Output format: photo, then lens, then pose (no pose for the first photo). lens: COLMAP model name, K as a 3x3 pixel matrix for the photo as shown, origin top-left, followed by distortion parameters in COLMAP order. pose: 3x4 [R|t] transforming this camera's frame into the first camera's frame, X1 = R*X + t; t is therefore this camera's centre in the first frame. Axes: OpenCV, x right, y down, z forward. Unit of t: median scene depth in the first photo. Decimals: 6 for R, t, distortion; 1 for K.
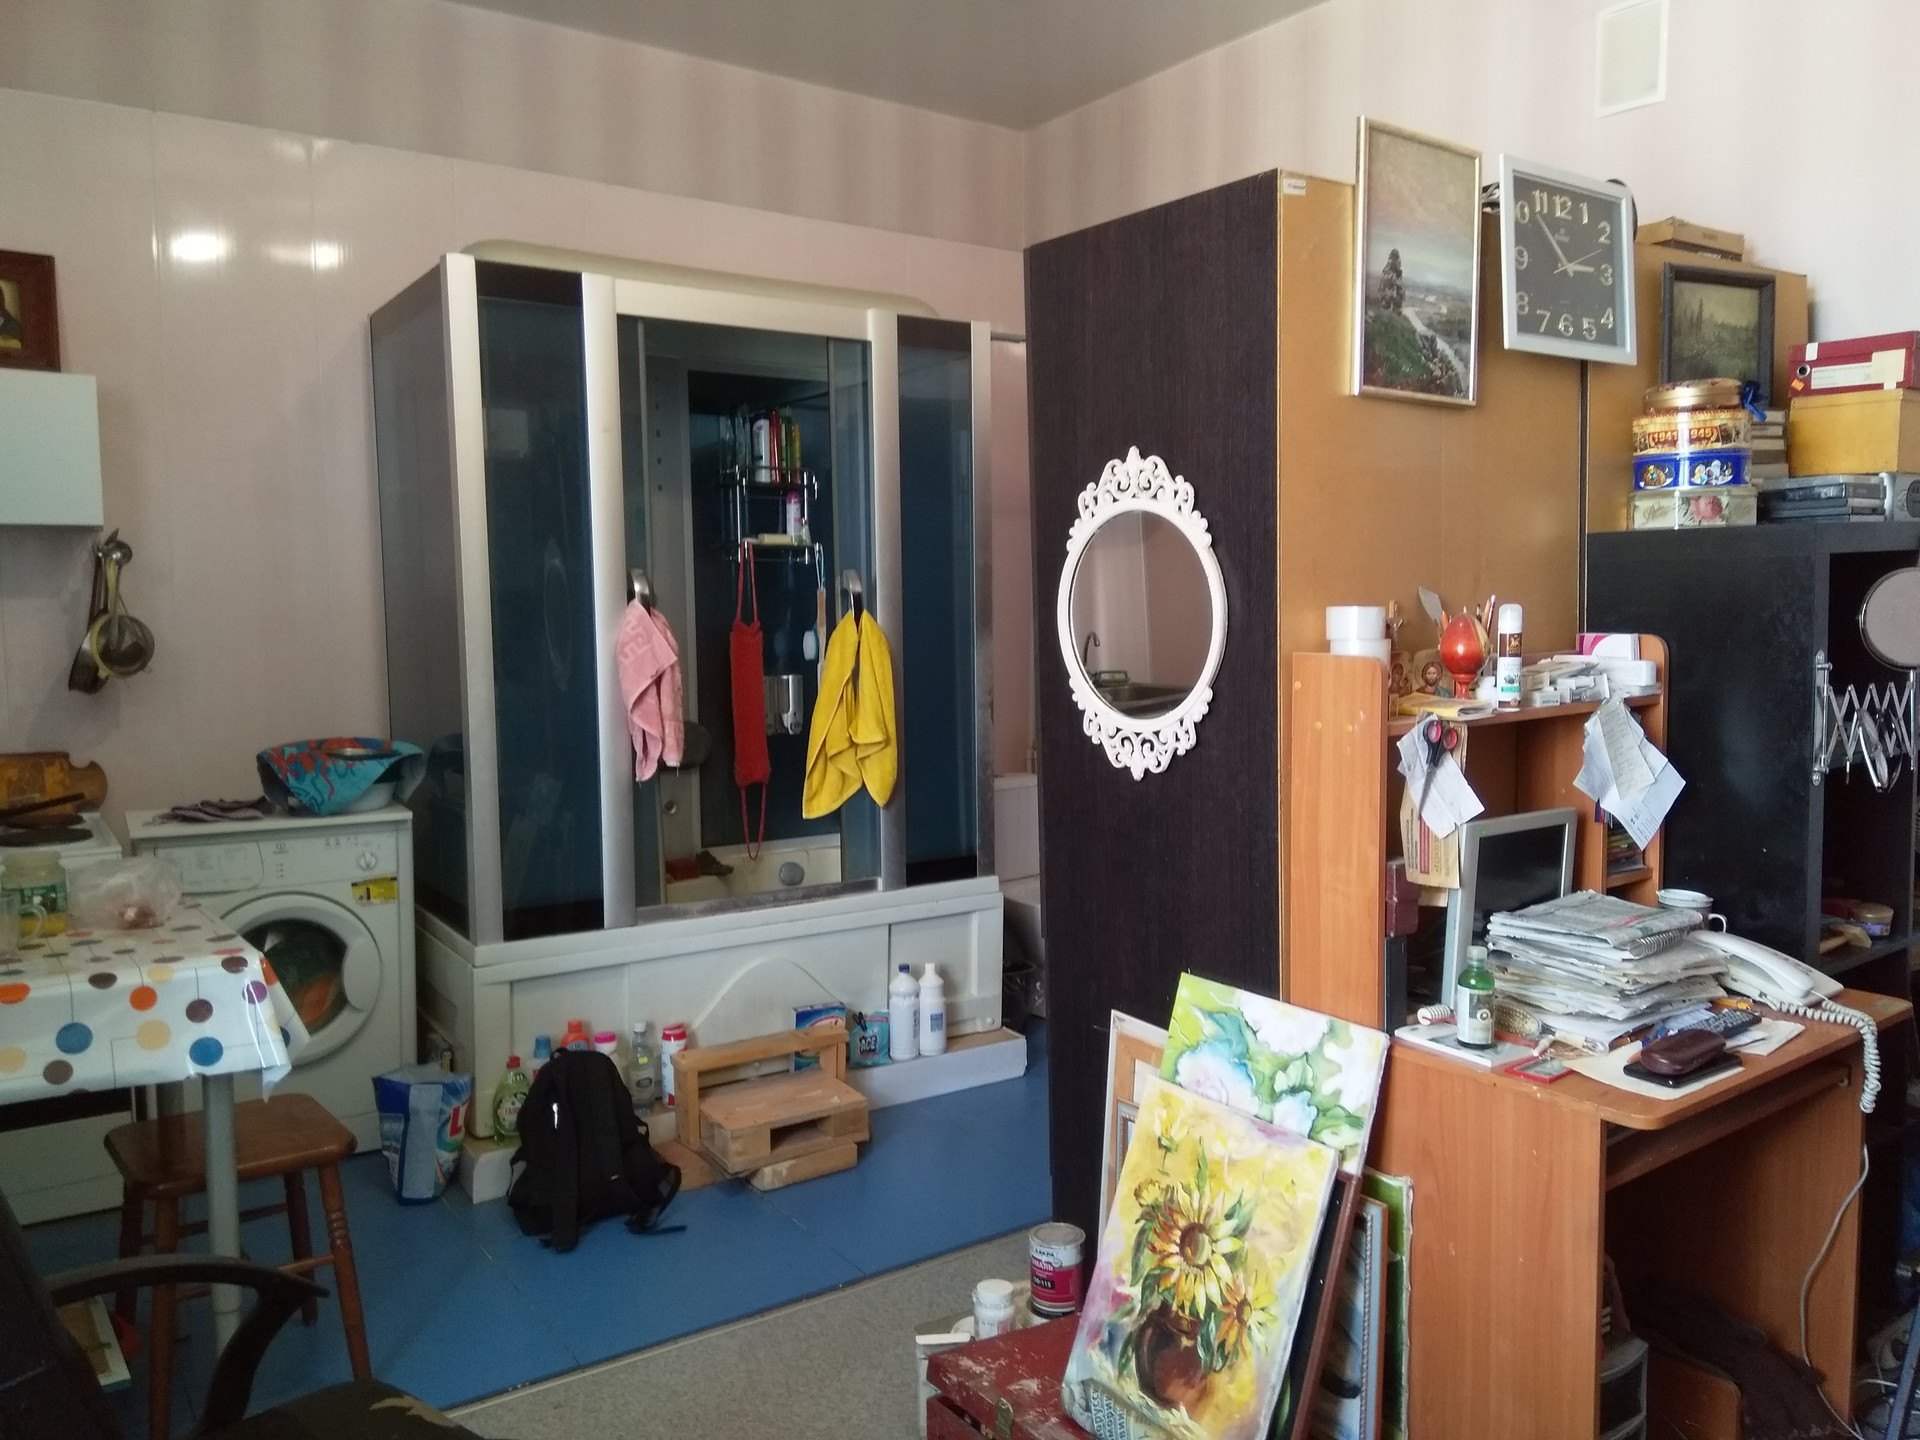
lens RADIAL K [[1459.4, 0, 954.6], [0, 1459.4, 719.7], [0, 0, 1]] dist [0.055839, -0.003692]
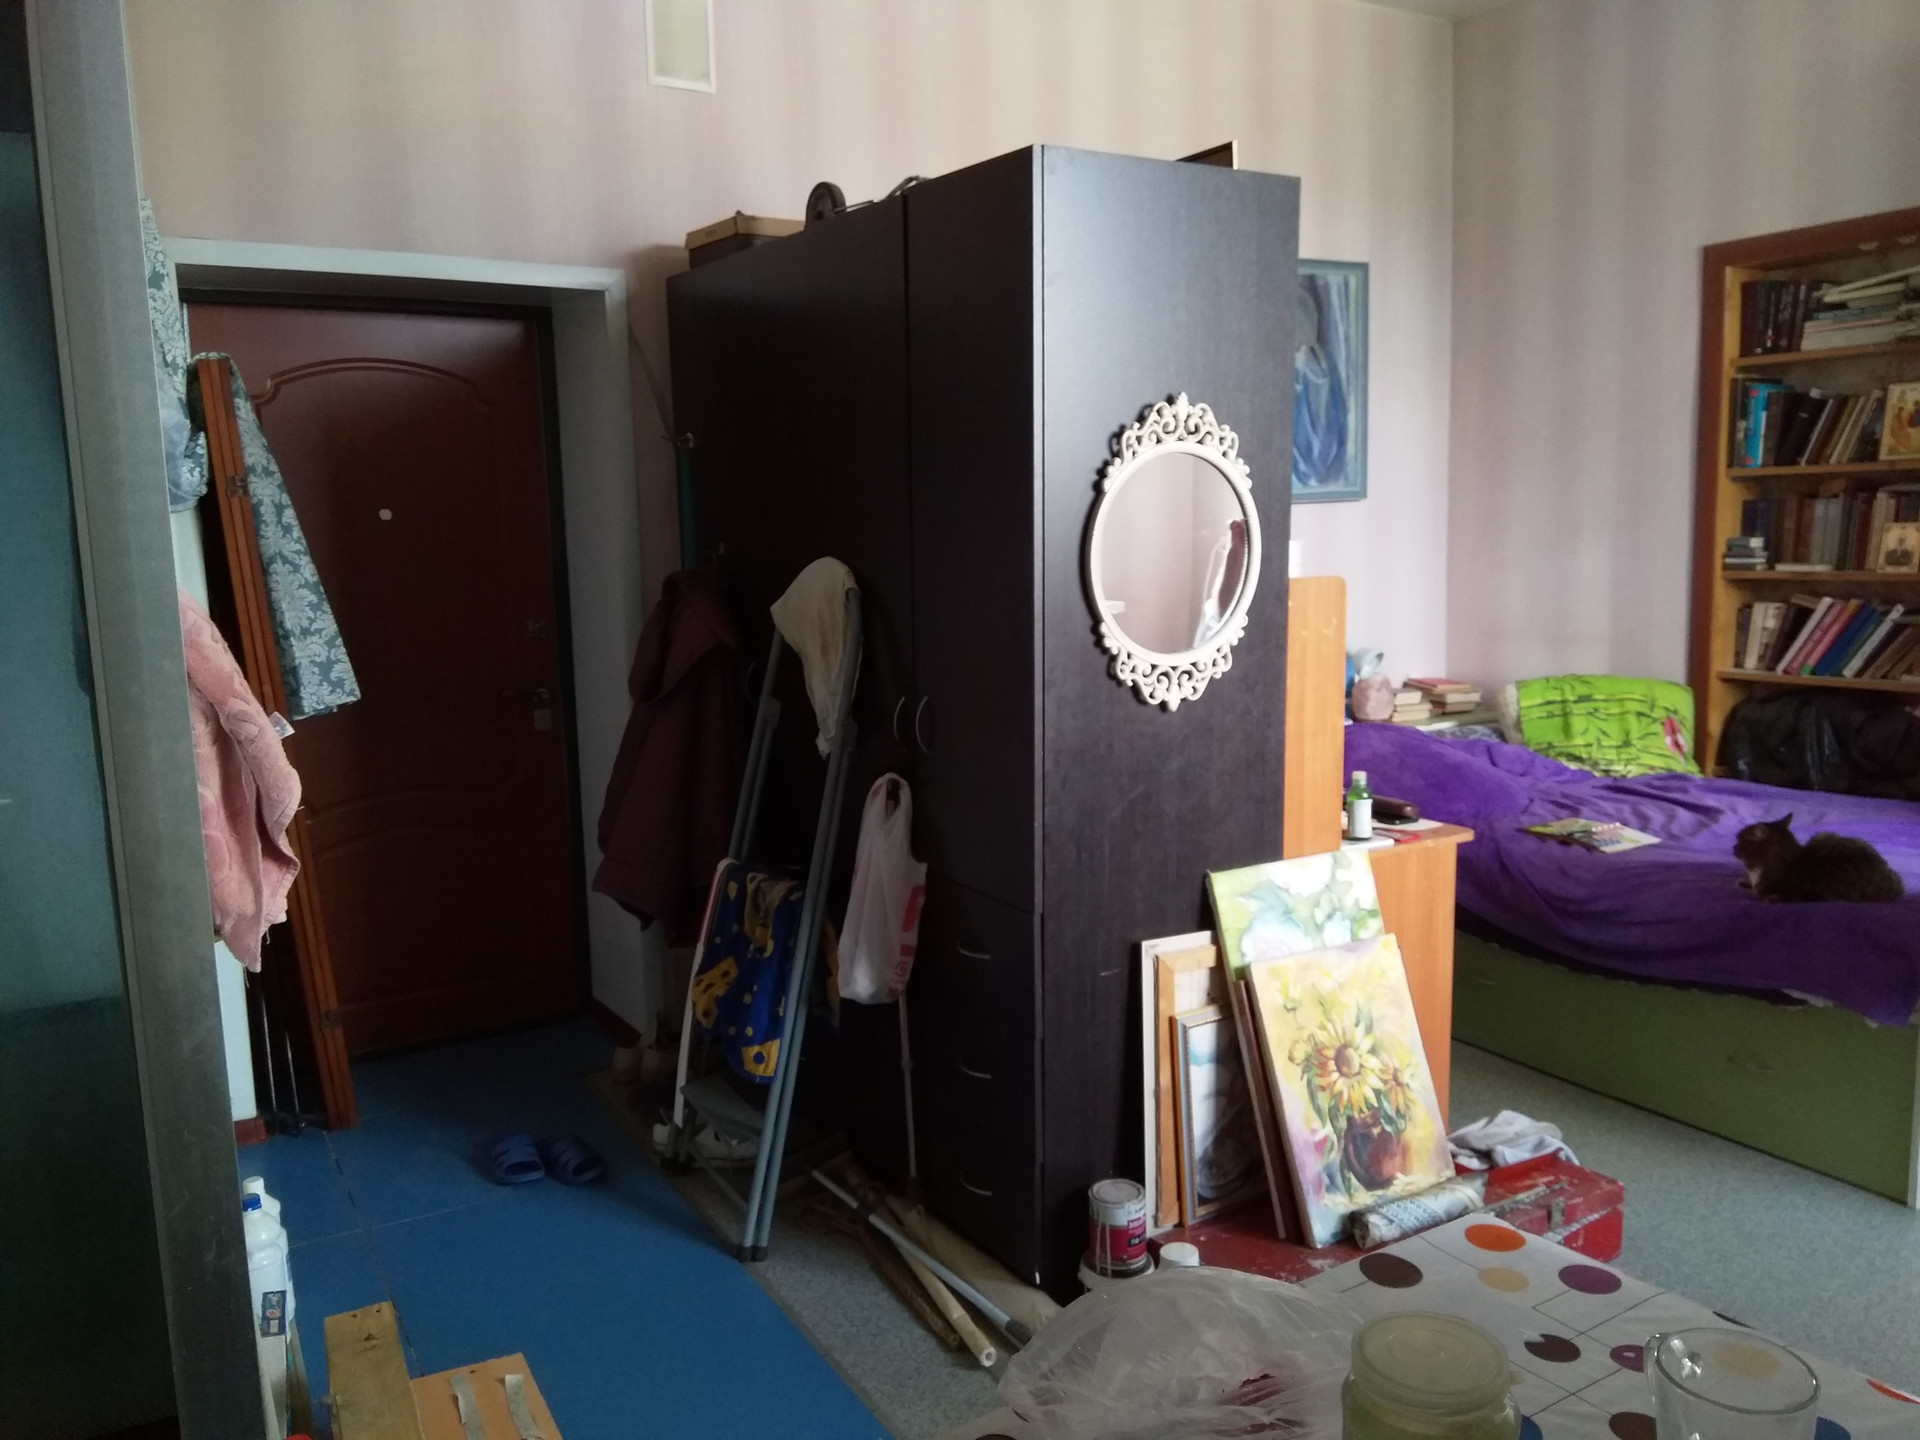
lens RADIAL K [[1459.4, 0, 955.3], [0, 1459.4, 718.4], [0, 0, 1]] dist [0.055839, -0.003692]
pose [[0.076502, -0.133777, 0.988054, -1.002465], [0.102278, 0.986784, 0.125686, -0.110220], [-0.991810, 0.091441, 0.089173, 1.149078]]
